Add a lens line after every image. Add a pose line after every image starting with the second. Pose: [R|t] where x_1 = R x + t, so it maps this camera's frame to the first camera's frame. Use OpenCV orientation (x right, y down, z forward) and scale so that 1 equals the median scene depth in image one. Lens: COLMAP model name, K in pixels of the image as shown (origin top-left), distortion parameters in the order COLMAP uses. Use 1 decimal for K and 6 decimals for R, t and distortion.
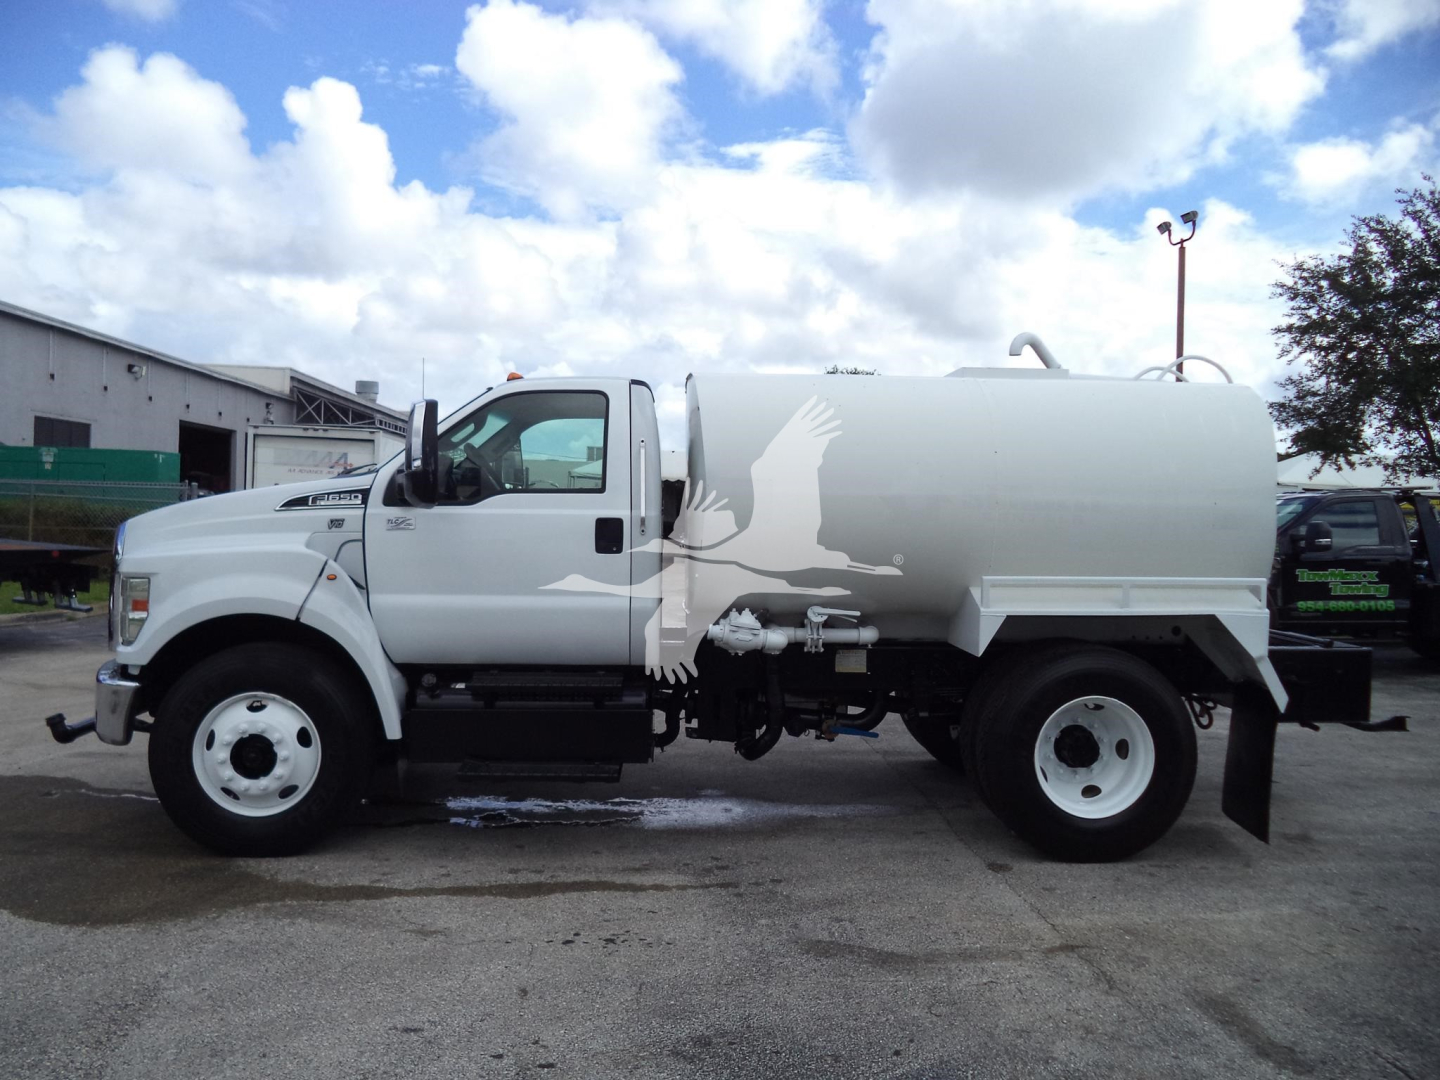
lens RADIAL K [[1188.9, 0, 746.3], [0, 1188.9, 537.5], [0, 0, 1]] dist [-0.031326, -0.006693]
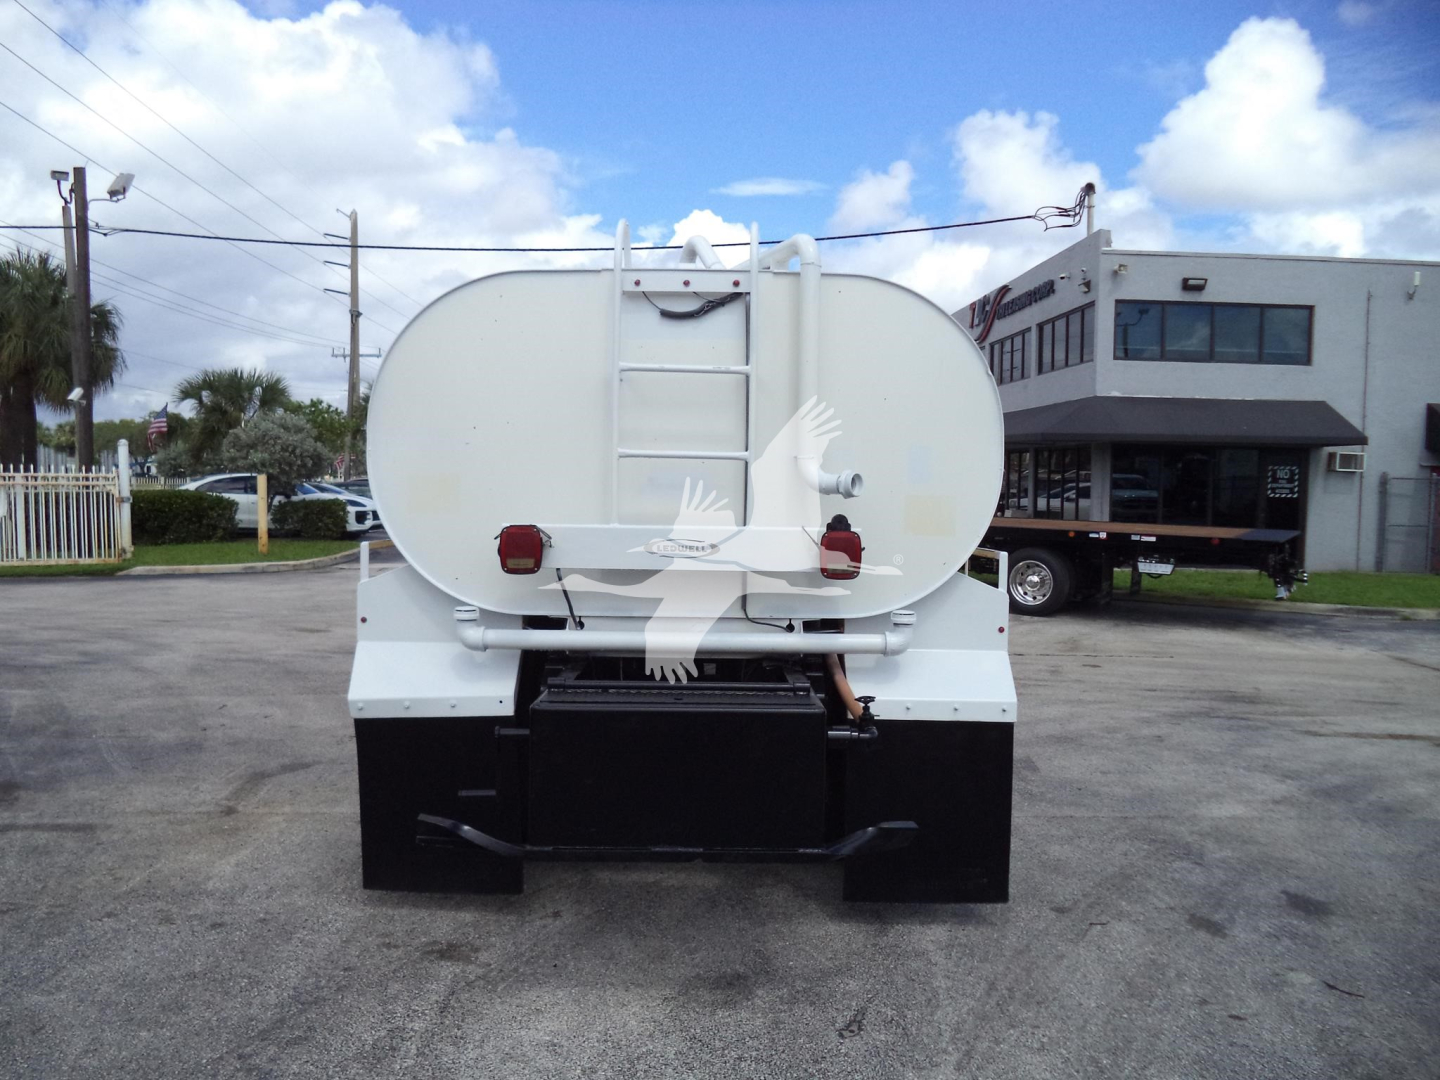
lens RADIAL K [[1219.3, 0, 727.4], [0, 1219.3, 544.9], [0, 0, 1]] dist [-0.033729, 0.005136]
pose [[-0.048992, 0.031999, -0.998286, 1.197279], [-0.044009, 0.998447, 0.034164, -0.001996], [0.997829, 0.045607, -0.047508, 1.240341]]
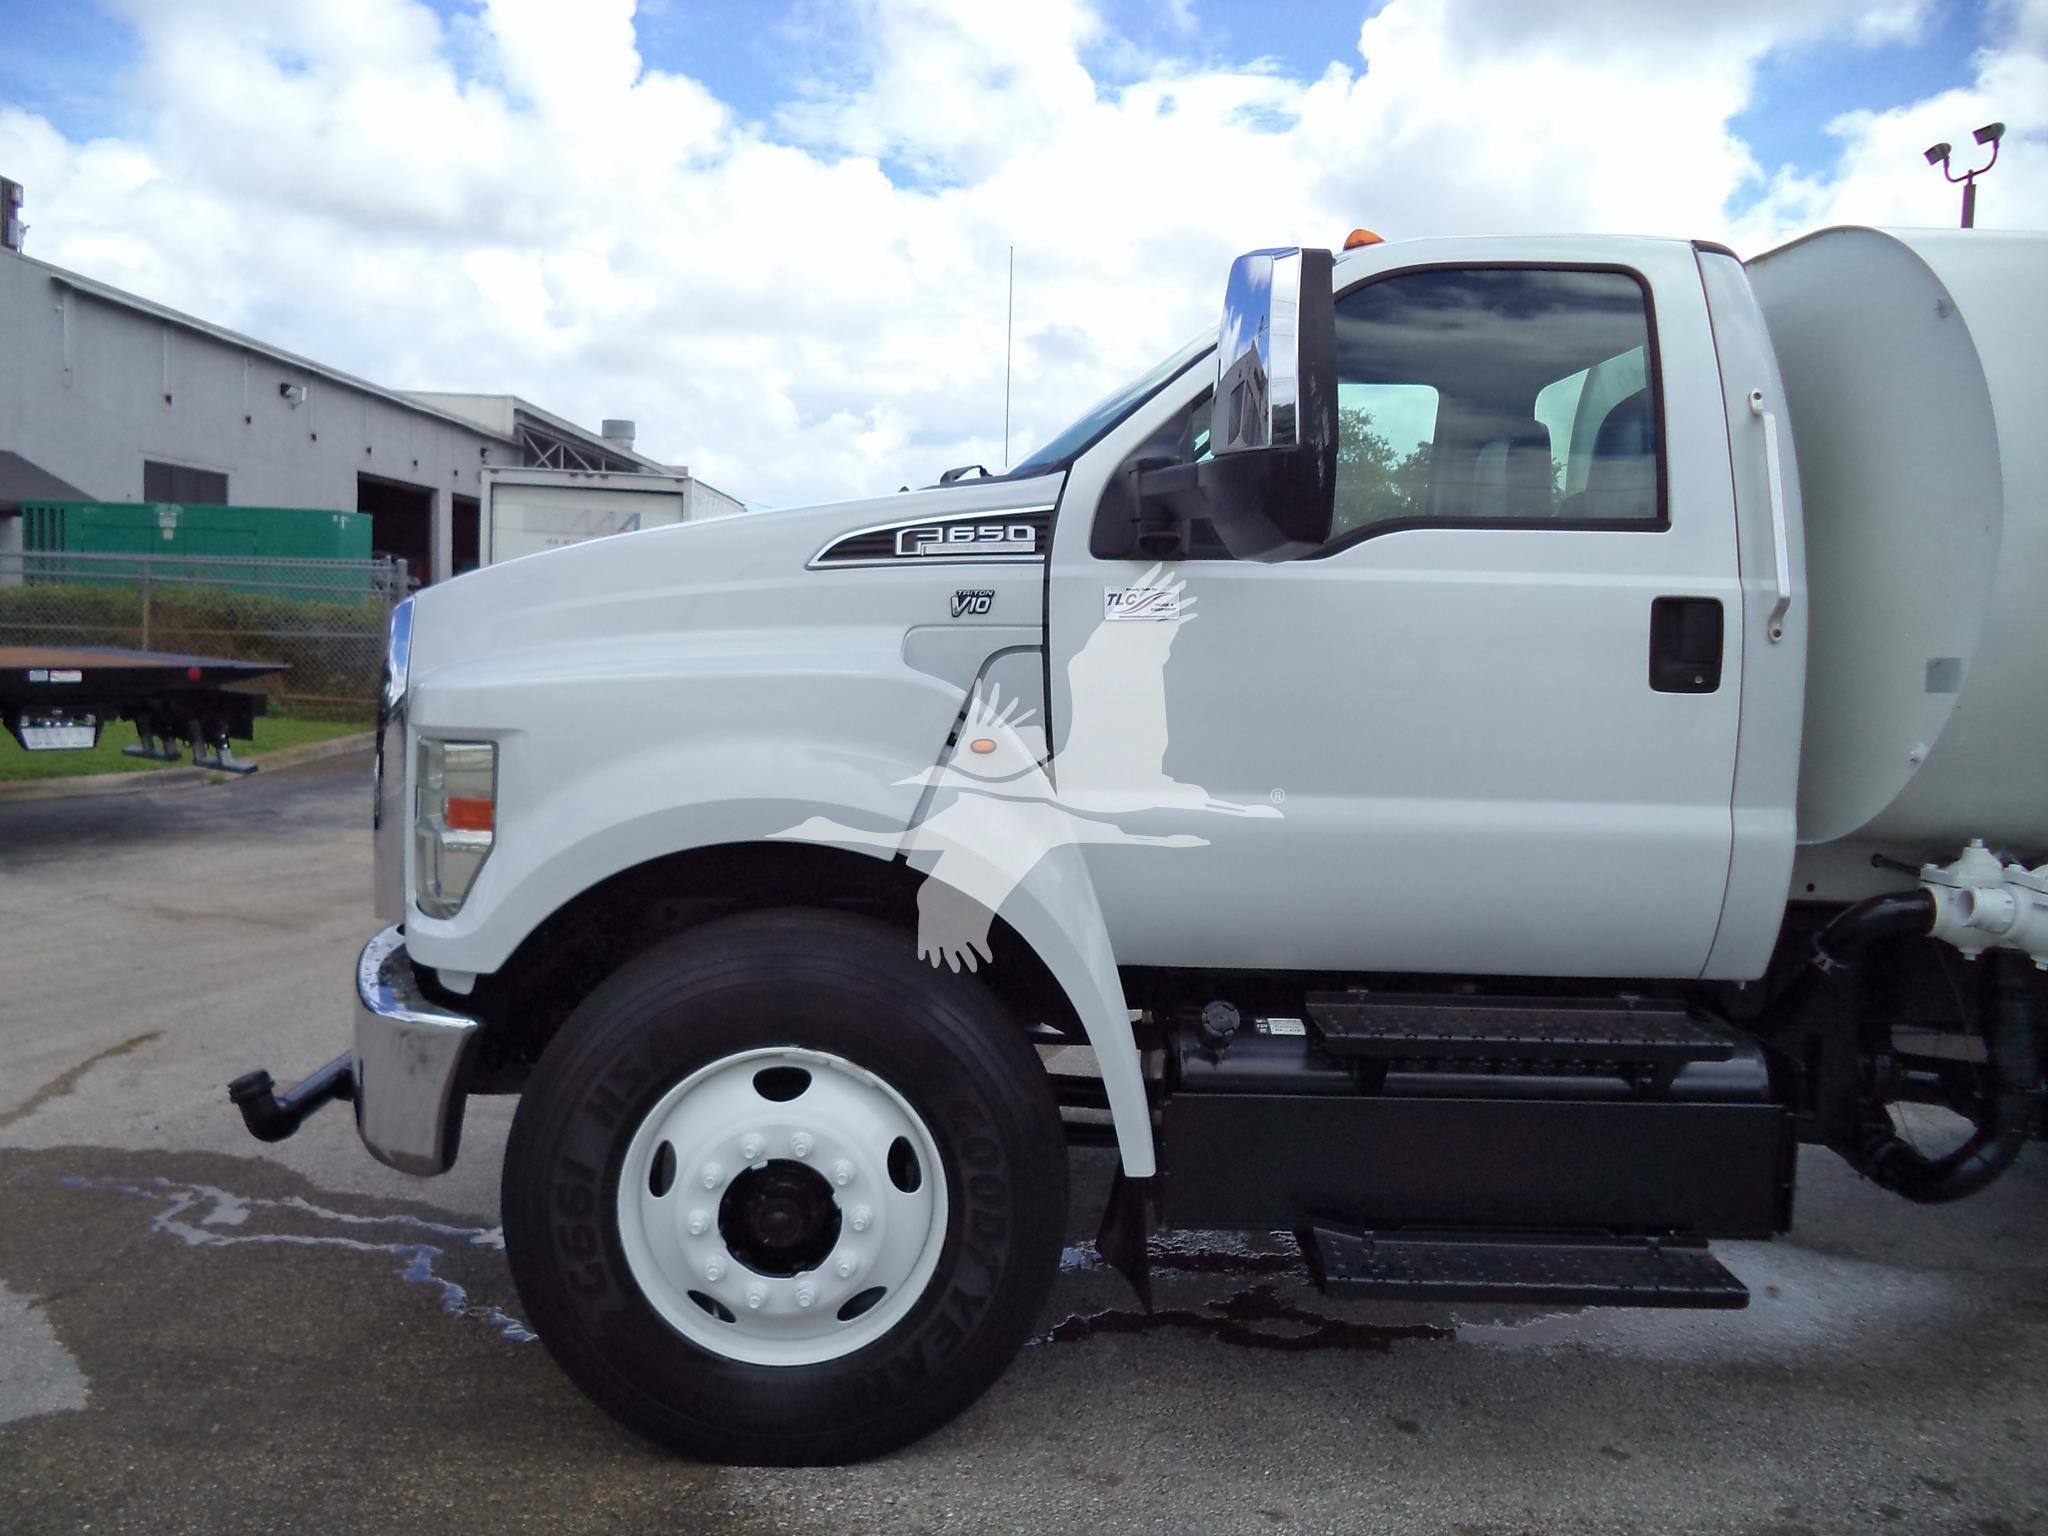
lens RADIAL K [[1688.7, 0, 1017.0], [0, 1688.7, 778.3], [0, 0, 1]] dist [-0.021317, -0.004451]
pose [[0.997798, 0.014070, -0.064813, -0.290620], [-0.009393, 0.997366, 0.071919, 0.005110], [0.065655, -0.071152, 0.995302, 0.450018]]
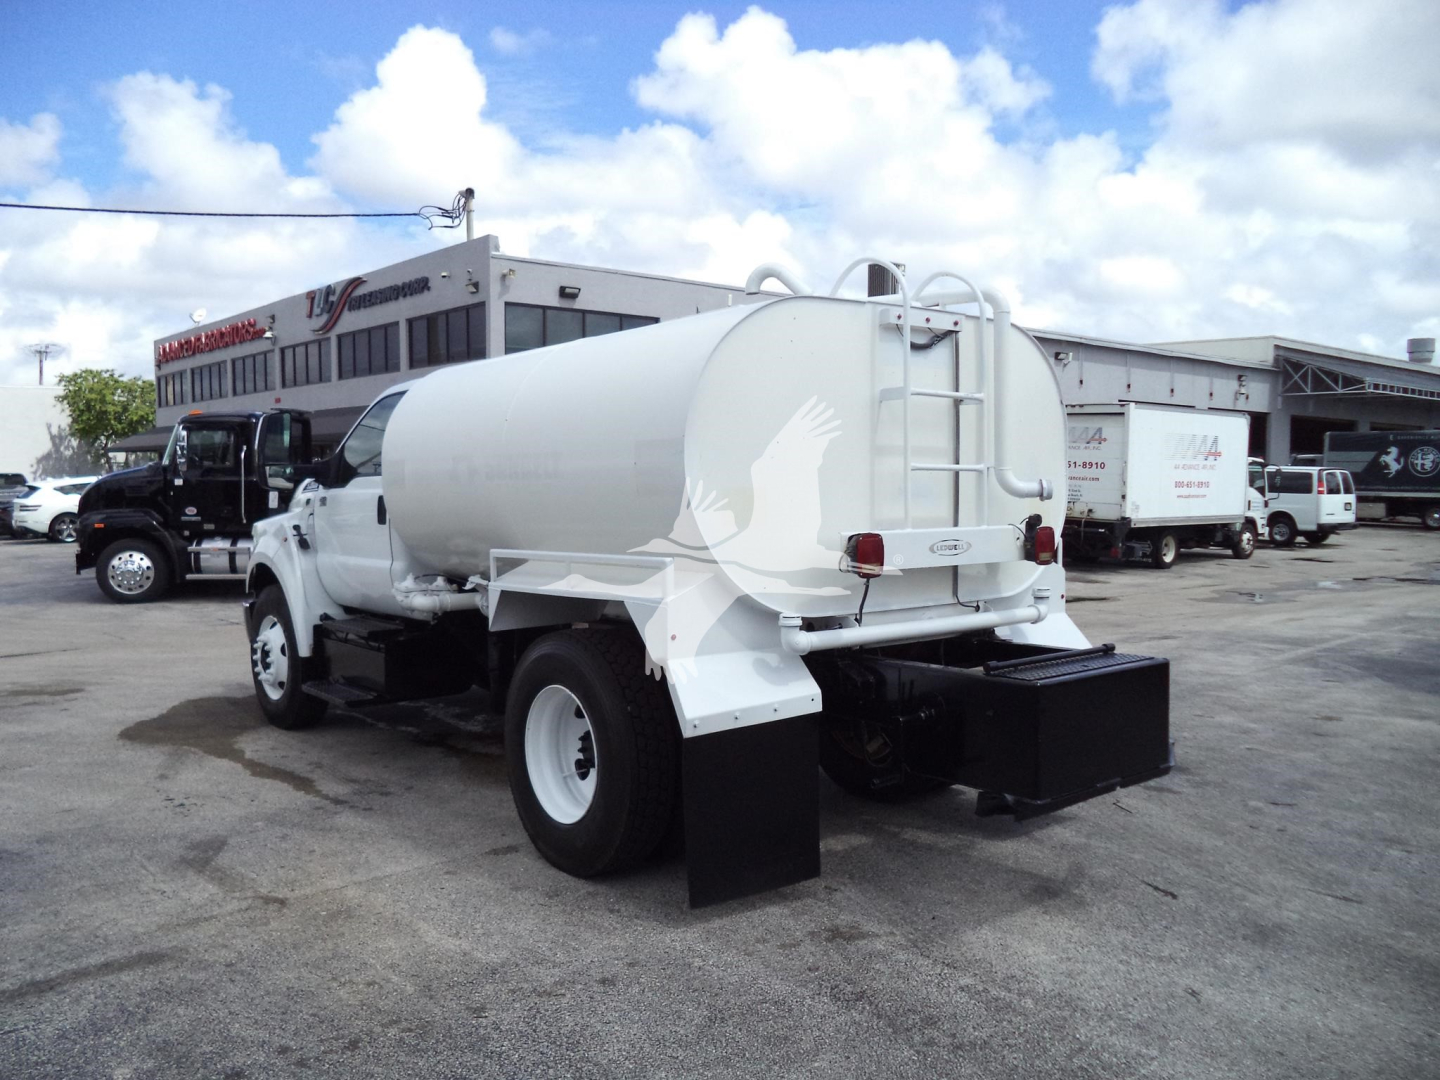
lens RADIAL K [[1219.3, 0, 727.4], [0, 1219.3, 544.9], [0, 0, 1]] dist [-0.033729, 0.005136]
pose [[0.590808, 0.025442, -0.806411, 1.070755], [-0.005970, 0.999613, 0.027163, 0.002298], [0.806790, -0.011234, 0.590732, 0.546695]]
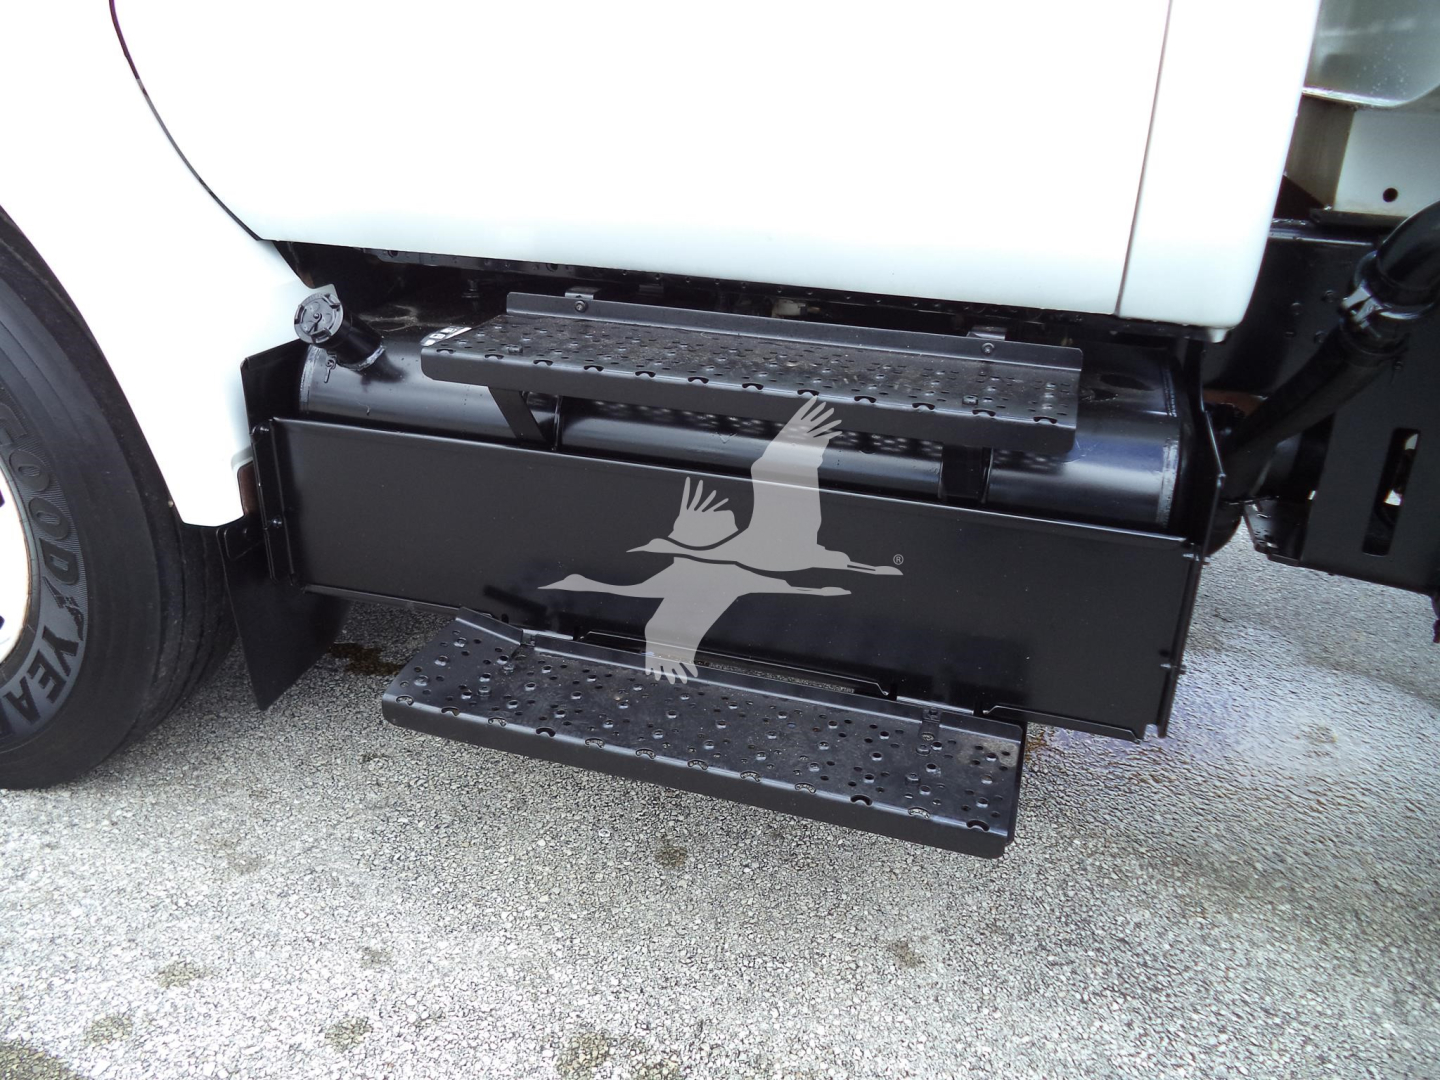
lens RADIAL K [[1187.4, 0, 715.1], [0, 1187.4, 547.2], [0, 0, 1]] dist [-0.021317, -0.004451]
pose [[0.929948, 0.159756, -0.331171, -0.089660], [-0.019260, 0.920606, 0.390017, 0.061658], [0.367186, -0.356317, 0.859193, 0.768267]]
